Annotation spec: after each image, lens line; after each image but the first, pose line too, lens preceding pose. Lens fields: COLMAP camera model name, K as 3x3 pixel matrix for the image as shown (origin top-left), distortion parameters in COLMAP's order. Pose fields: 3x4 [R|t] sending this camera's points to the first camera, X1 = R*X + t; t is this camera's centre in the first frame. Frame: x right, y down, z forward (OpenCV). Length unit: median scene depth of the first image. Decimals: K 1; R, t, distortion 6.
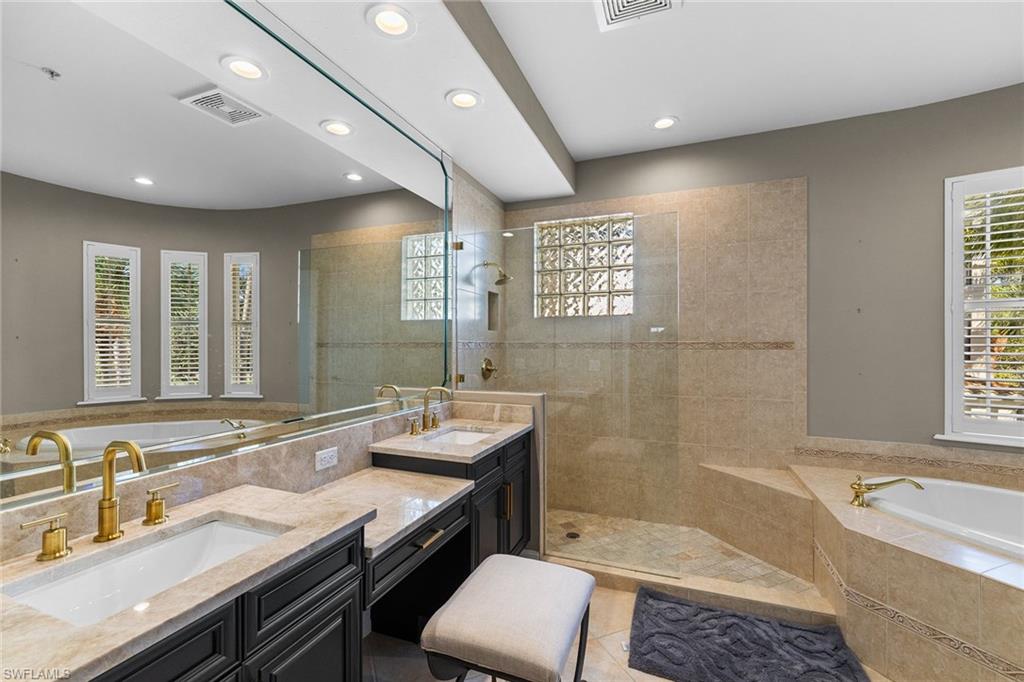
lens RADIAL K [[440.2, 0, 510.1], [0, 440.2, 343.6], [0, 0, 1]] dist [0.001309, 0.000719]
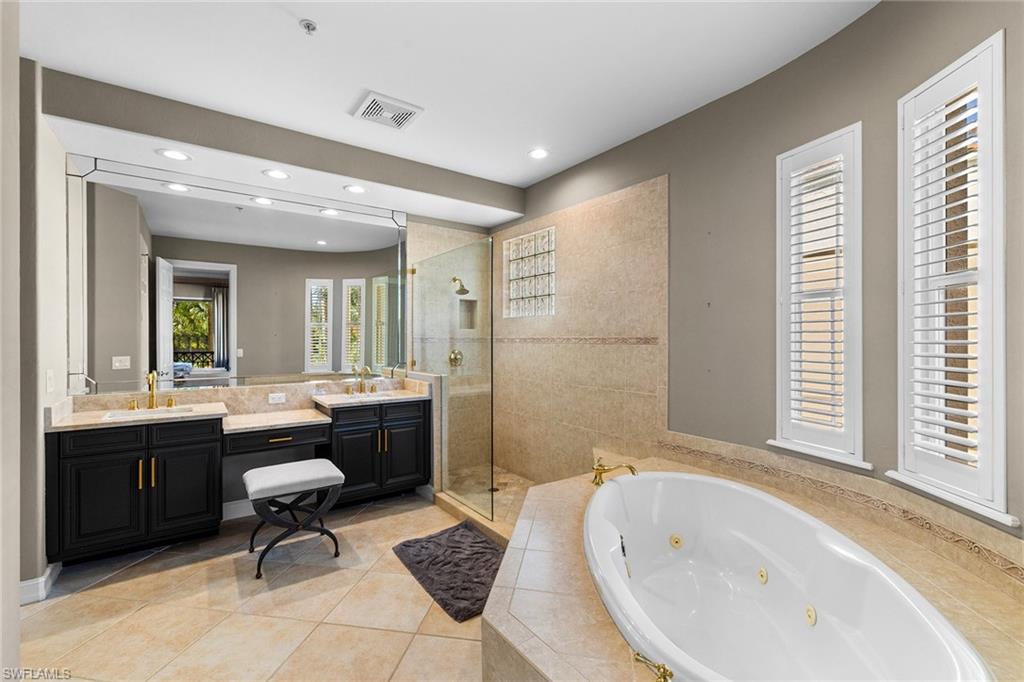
lens RADIAL K [[440.2, 0, 505.1], [0, 440.2, 338.9], [0, 0, 1]] dist [0.001309, 0.000719]
pose [[0.839929, 0.001191, -0.542695, 0.896946], [-0.000018, 0.999998, 0.002167, -0.002503], [0.542696, -0.001810, 0.839927, -0.050357]]
